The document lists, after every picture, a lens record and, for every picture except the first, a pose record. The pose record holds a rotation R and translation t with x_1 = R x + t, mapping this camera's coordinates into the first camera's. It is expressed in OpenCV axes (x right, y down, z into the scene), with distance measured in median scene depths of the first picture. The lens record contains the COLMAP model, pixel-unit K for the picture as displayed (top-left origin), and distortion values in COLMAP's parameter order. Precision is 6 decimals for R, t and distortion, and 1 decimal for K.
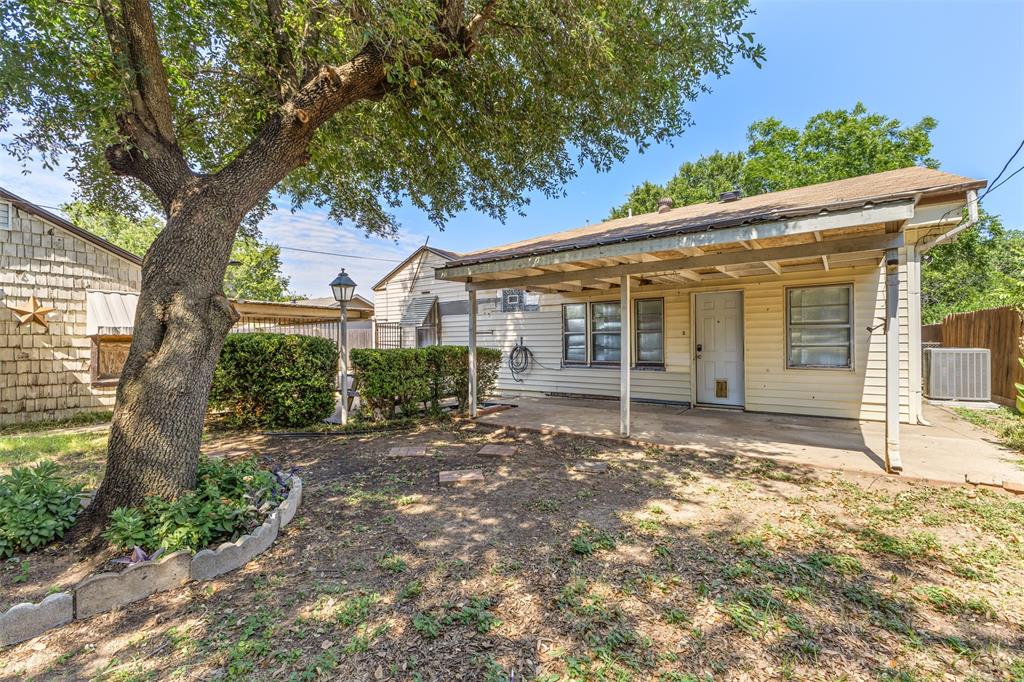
lens RADIAL K [[441.3, 0, 514.2], [0, 441.3, 336.6], [0, 0, 1]] dist [0.003804, -0.000175]
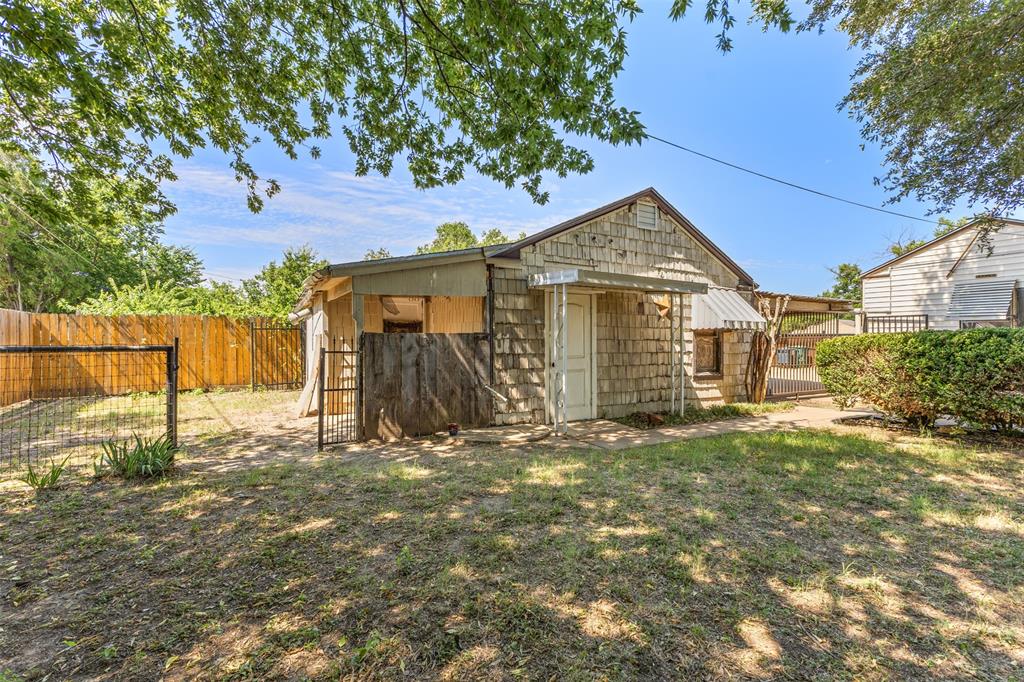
lens RADIAL K [[441.3, 0, 514.2], [0, 441.3, 336.6], [0, 0, 1]] dist [0.003804, -0.000175]
pose [[0.898113, 0.007454, -0.439702, -0.897963], [-0.005114, 0.999966, 0.006506, 0.009872], [0.439736, -0.003595, 0.898120, -0.101081]]
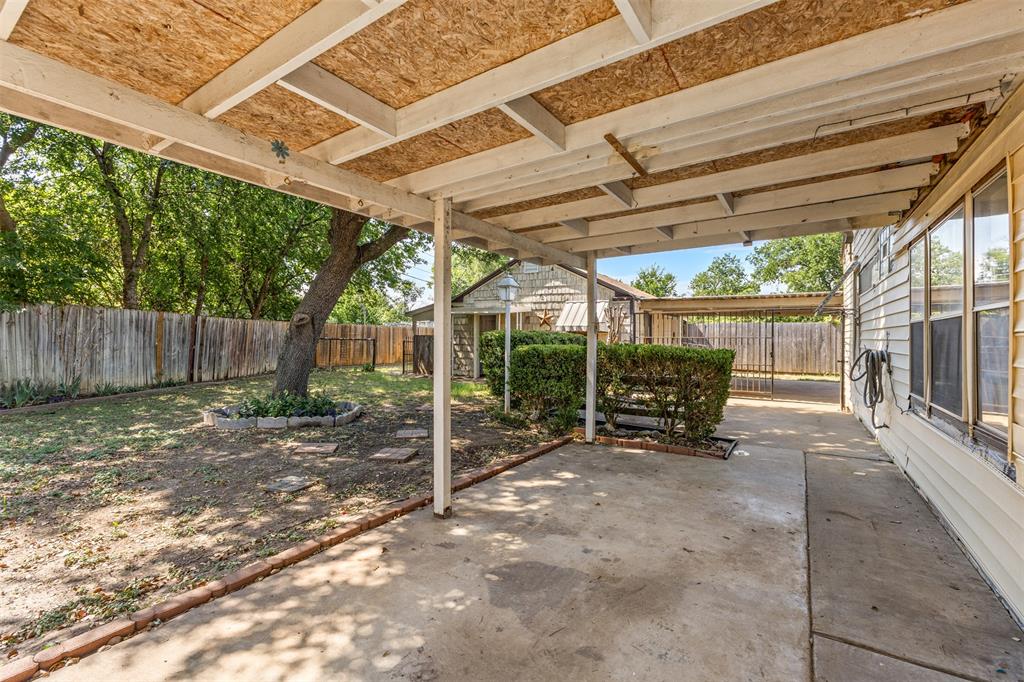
lens RADIAL K [[441.3, 0, 514.2], [0, 441.3, 336.6], [0, 0, 1]] dist [0.003804, -0.000175]
pose [[0.061823, 0.009600, -0.998041, 0.569312], [0.001304, 0.999952, 0.009699, 0.000442], [0.998086, -0.001901, 0.061807, 0.735058]]
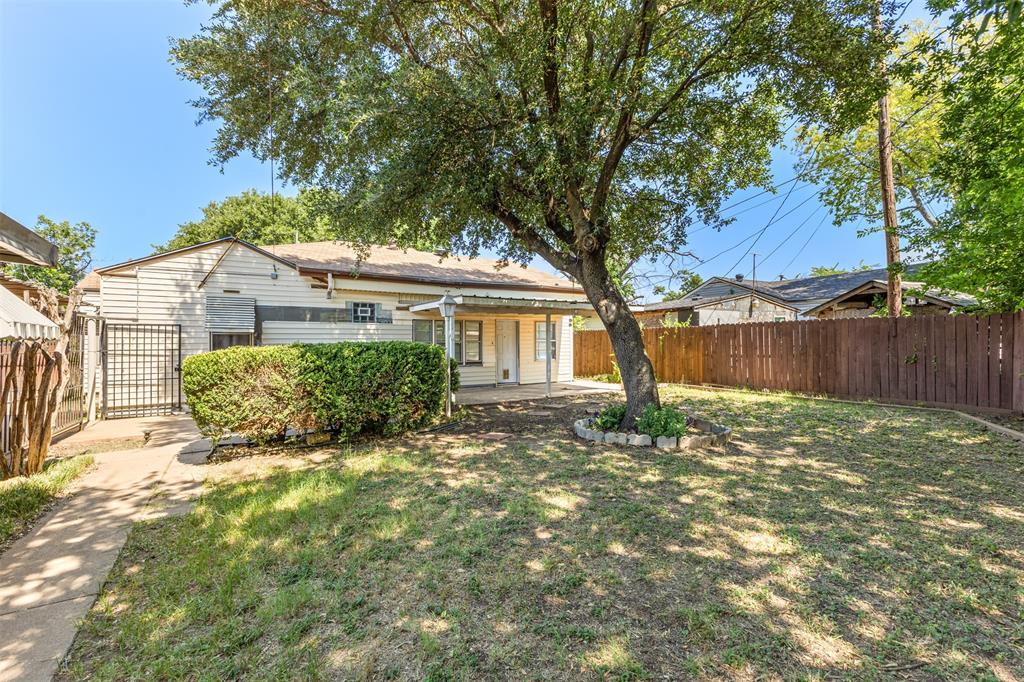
lens RADIAL K [[441.3, 0, 514.2], [0, 441.3, 336.6], [0, 0, 1]] dist [0.003804, -0.000175]
pose [[0.385333, 0.021184, 0.922534, -1.143076], [-0.004004, 0.999765, -0.021285, 0.003141], [-0.922769, 0.004508, 0.385327, 0.264568]]
